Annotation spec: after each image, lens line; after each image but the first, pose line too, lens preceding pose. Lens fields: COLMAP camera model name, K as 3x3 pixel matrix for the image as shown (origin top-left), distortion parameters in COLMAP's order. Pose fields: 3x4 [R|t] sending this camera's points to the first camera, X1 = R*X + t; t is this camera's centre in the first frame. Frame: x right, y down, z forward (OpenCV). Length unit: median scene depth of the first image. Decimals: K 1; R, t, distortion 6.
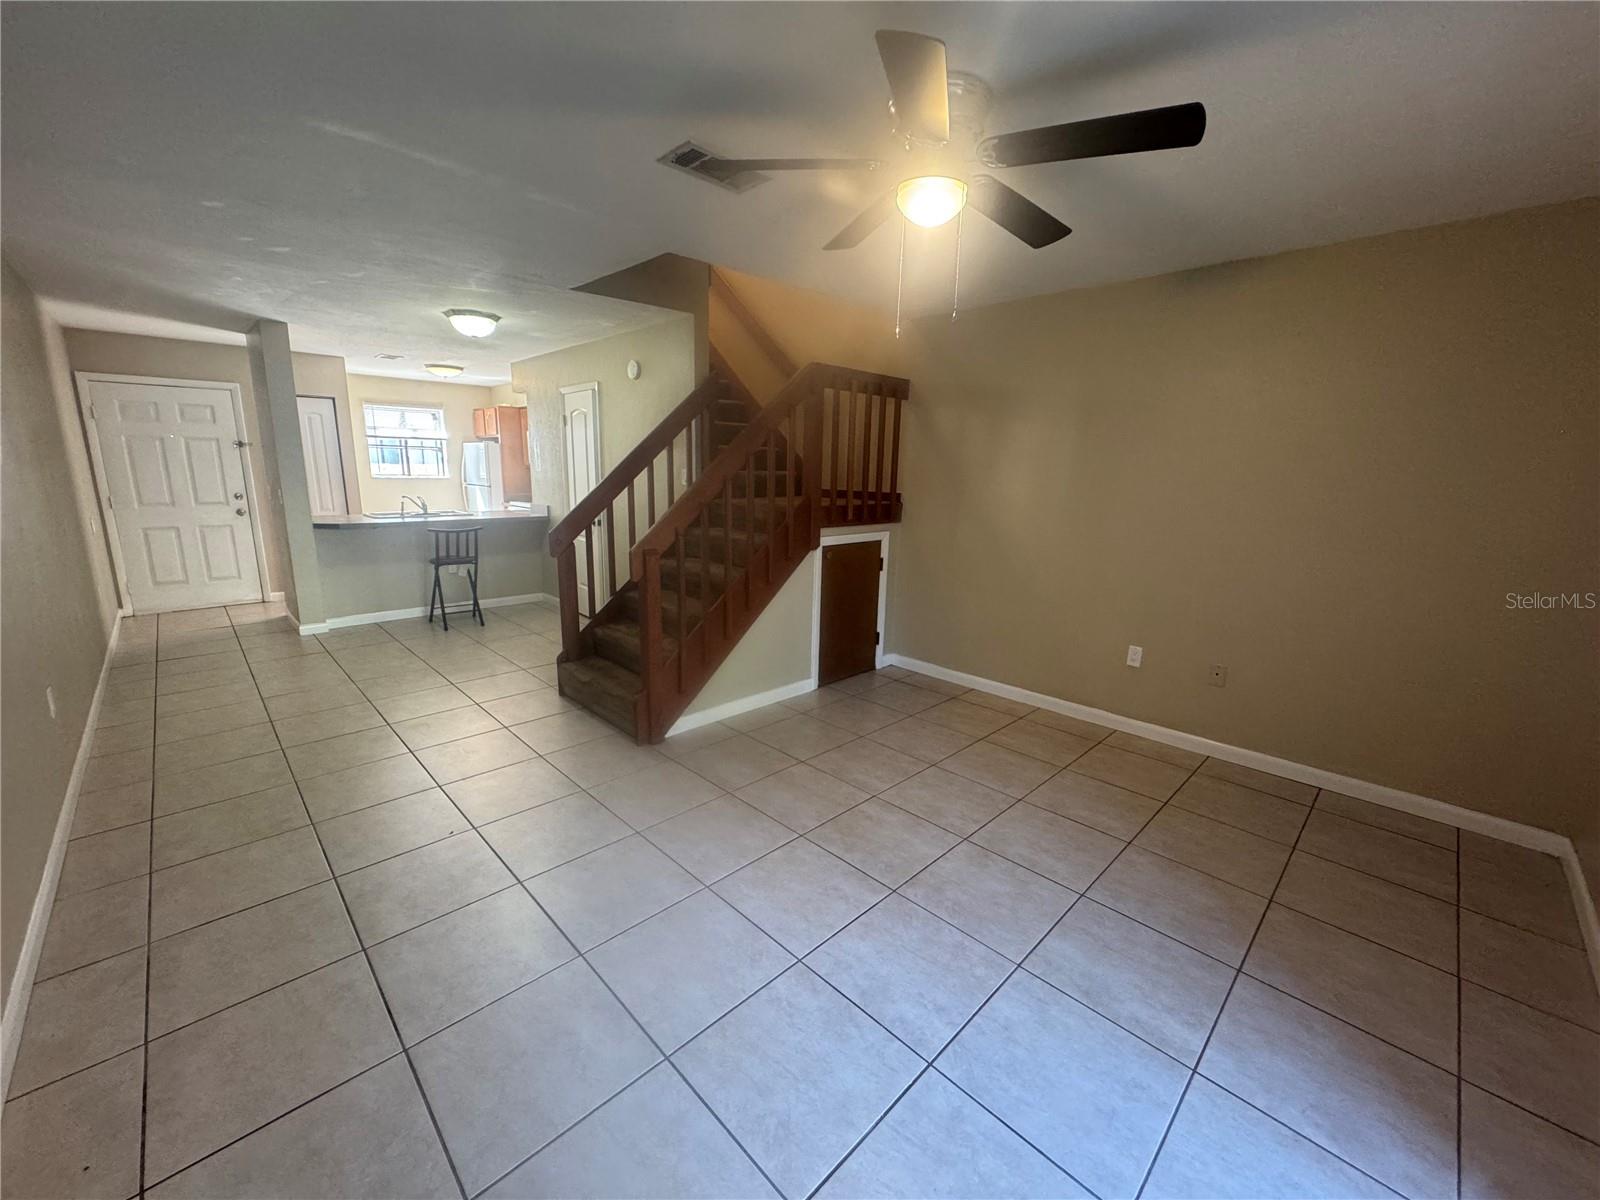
lens RADIAL K [[638.3, 0, 791.1], [0, 638.3, 598.3], [0, 0, 1]] dist [0.001020, 0.000324]
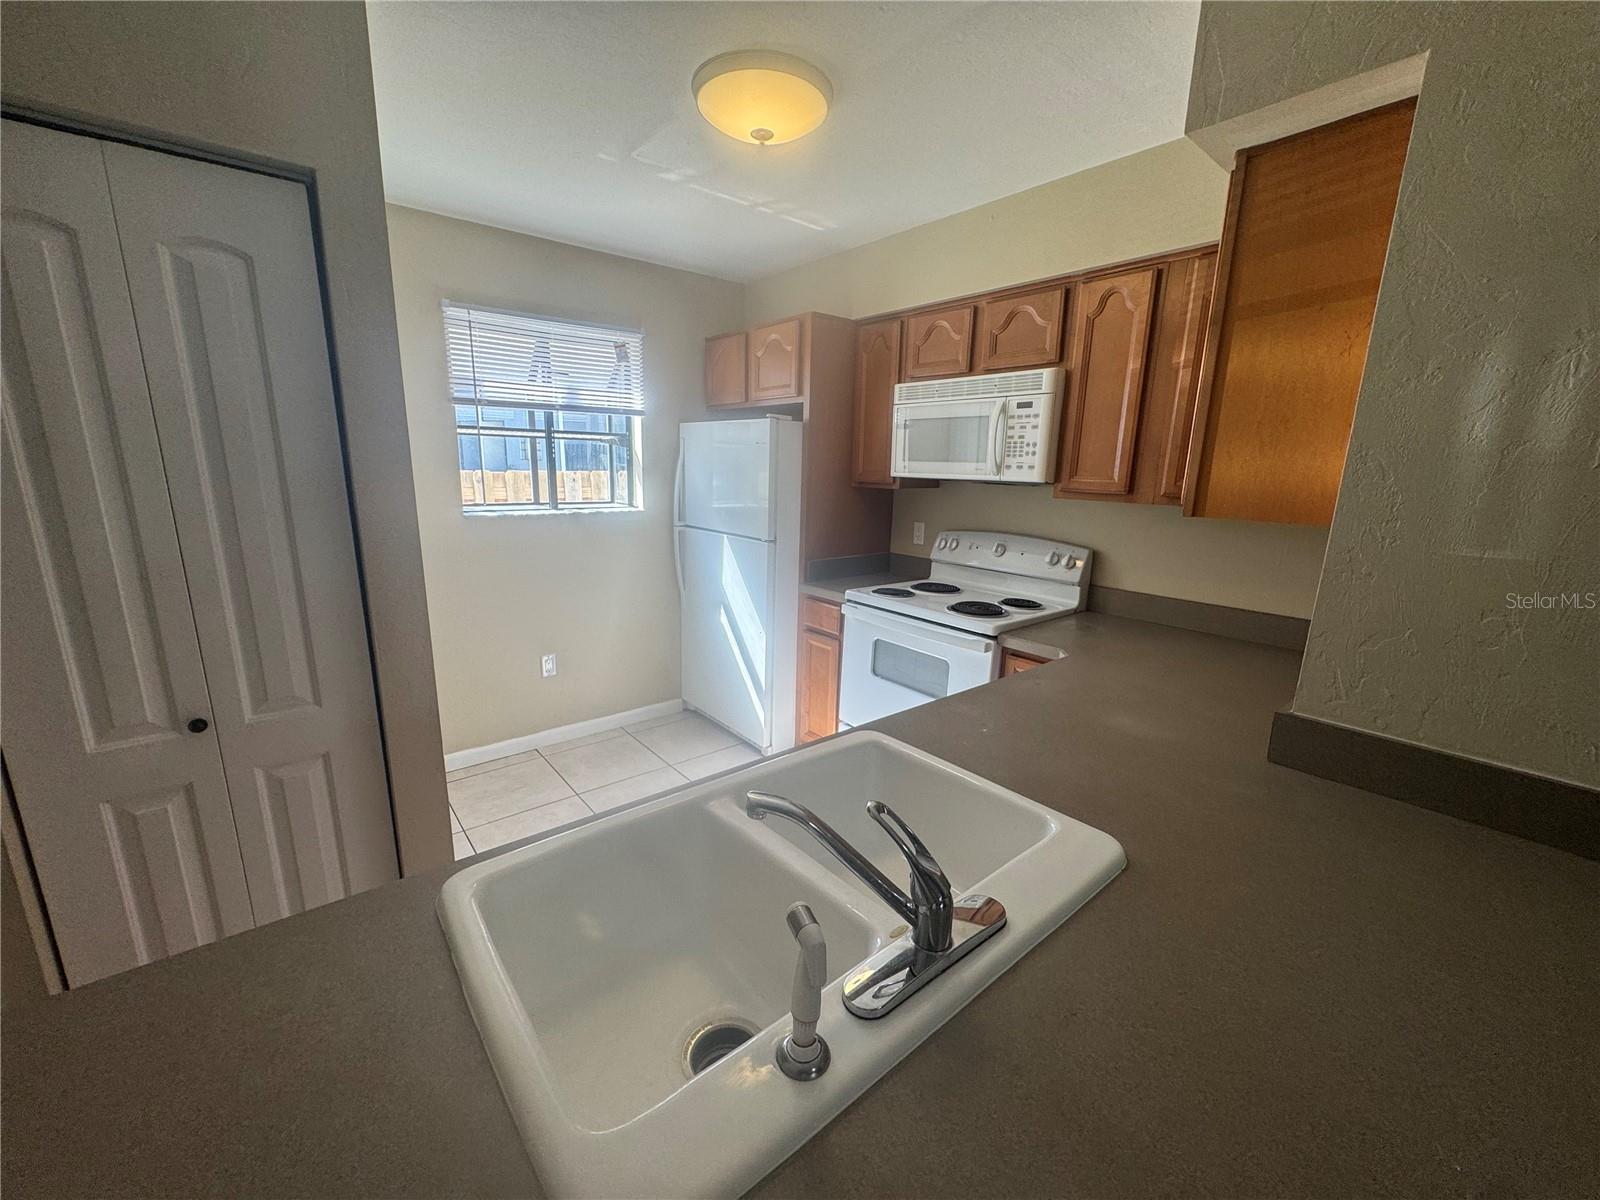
lens RADIAL K [[638.3, 0, 803.5], [0, 638.3, 600.5], [0, 0, 1]] dist [0.001020, 0.000324]
pose [[0.997418, 0.021751, -0.068446, -0.422986], [-0.021068, 0.999721, 0.010692, -0.143448], [0.068660, -0.009222, 0.997598, 0.628688]]
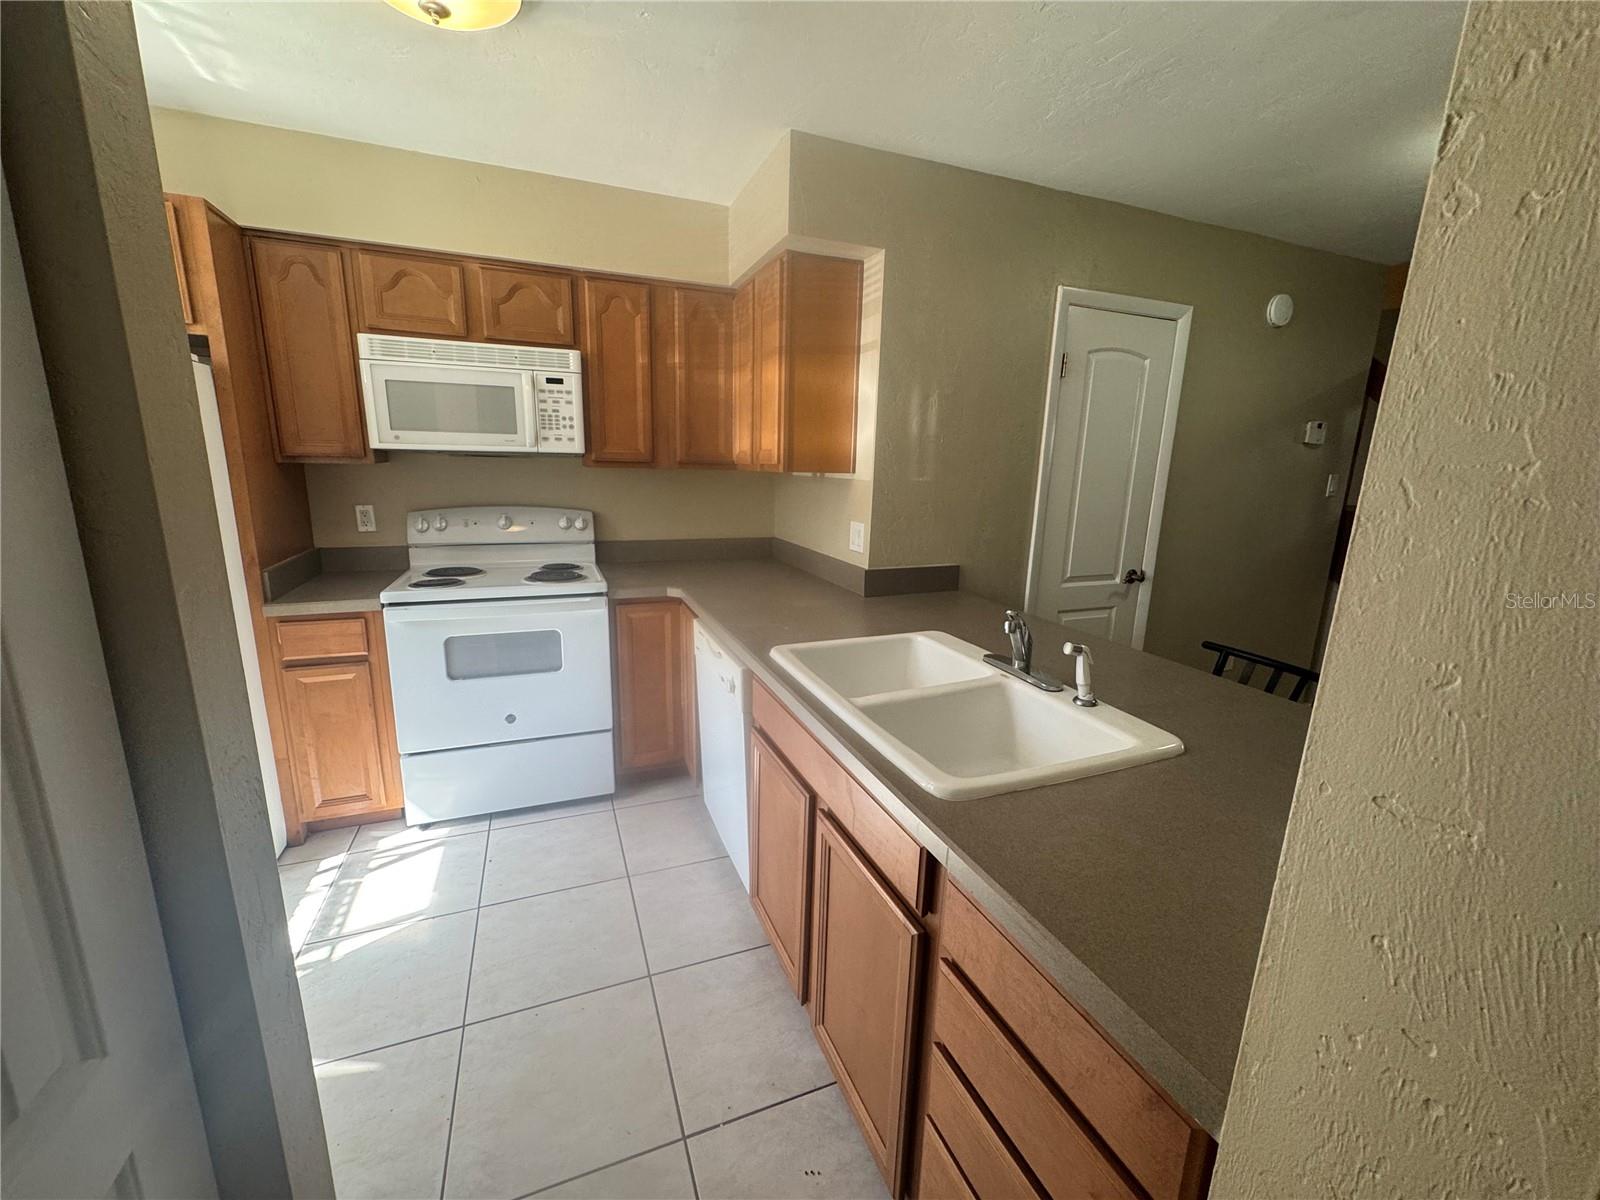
lens RADIAL K [[638.3, 0, 799.2], [0, 638.3, 601.8], [0, 0, 1]] dist [0.001020, 0.000324]
pose [[0.384827, -0.206502, 0.899592, -0.564768], [0.168800, 0.973959, 0.151363, -0.151257], [-0.907422, 0.093603, 0.409663, 0.685278]]
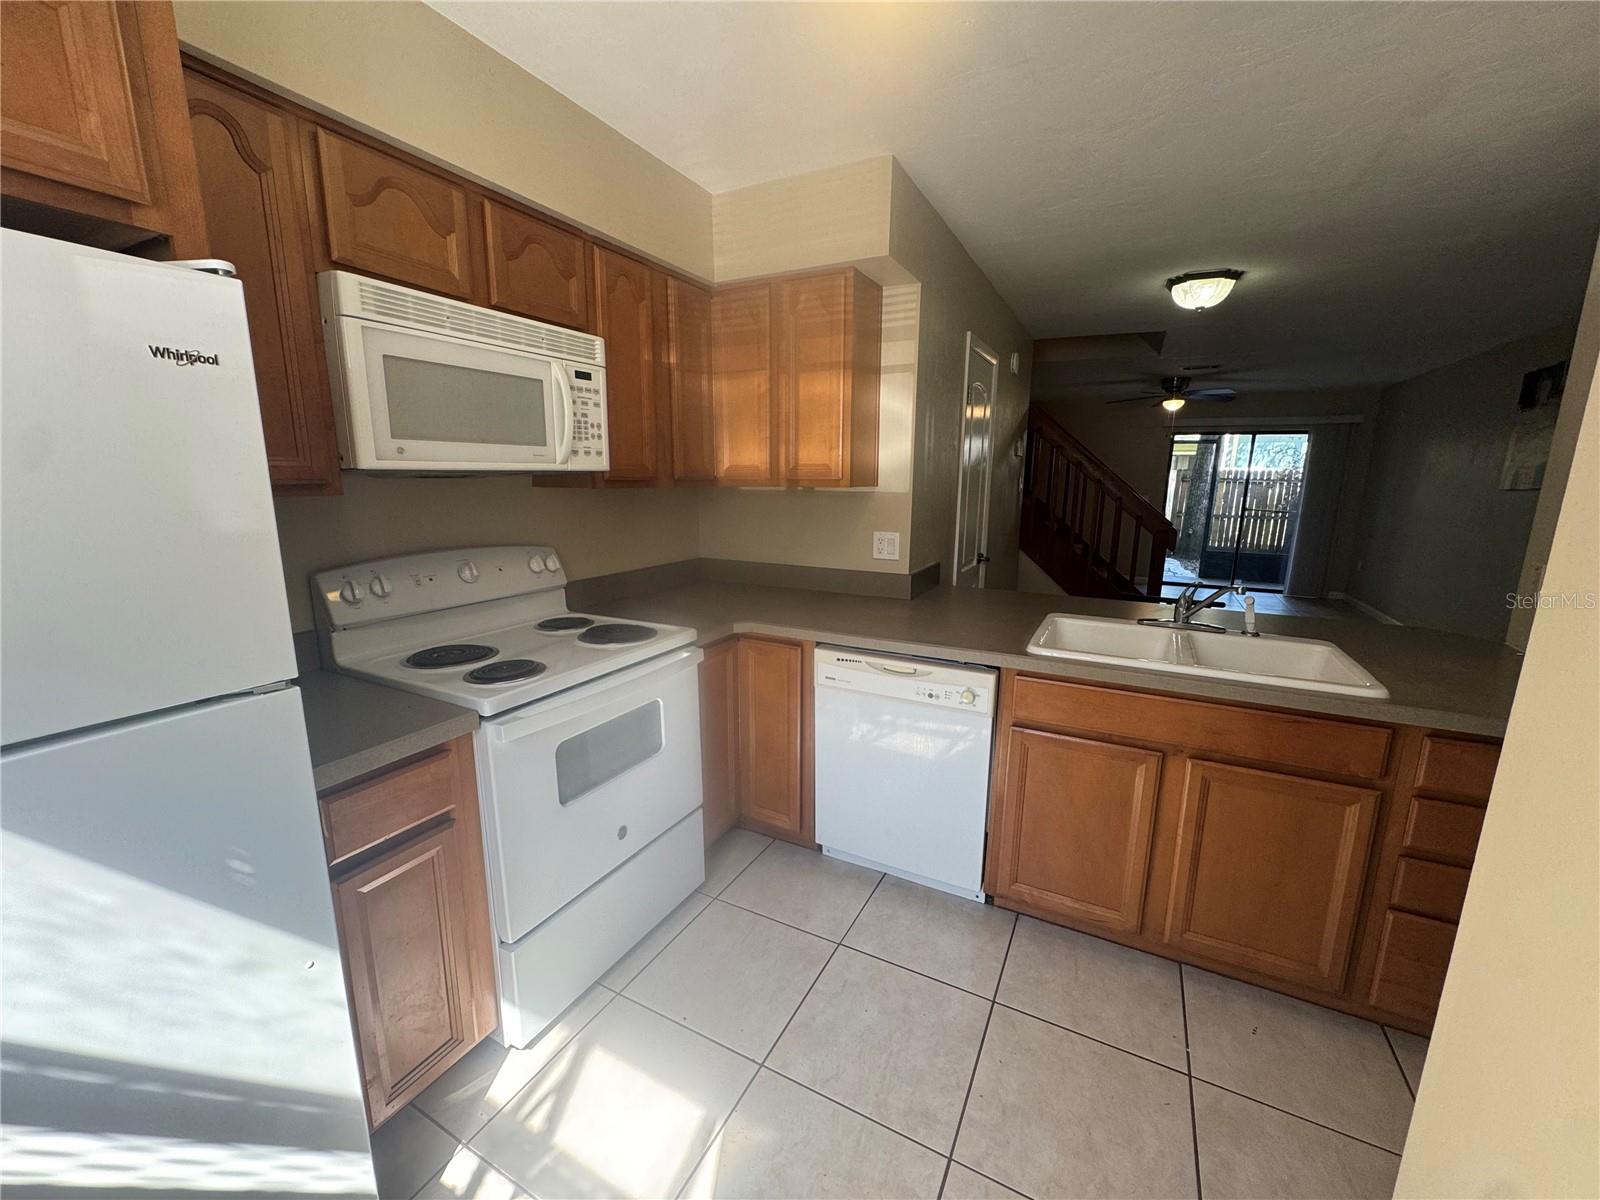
lens RADIAL K [[638.3, 0, 799.8], [0, 638.3, 600.9], [0, 0, 1]] dist [0.001020, 0.000324]
pose [[-0.311828, -0.202923, 0.928216, -0.565829], [0.179550, 0.946740, 0.267291, -0.189532], [-0.933020, 0.250010, -0.258785, 0.870627]]
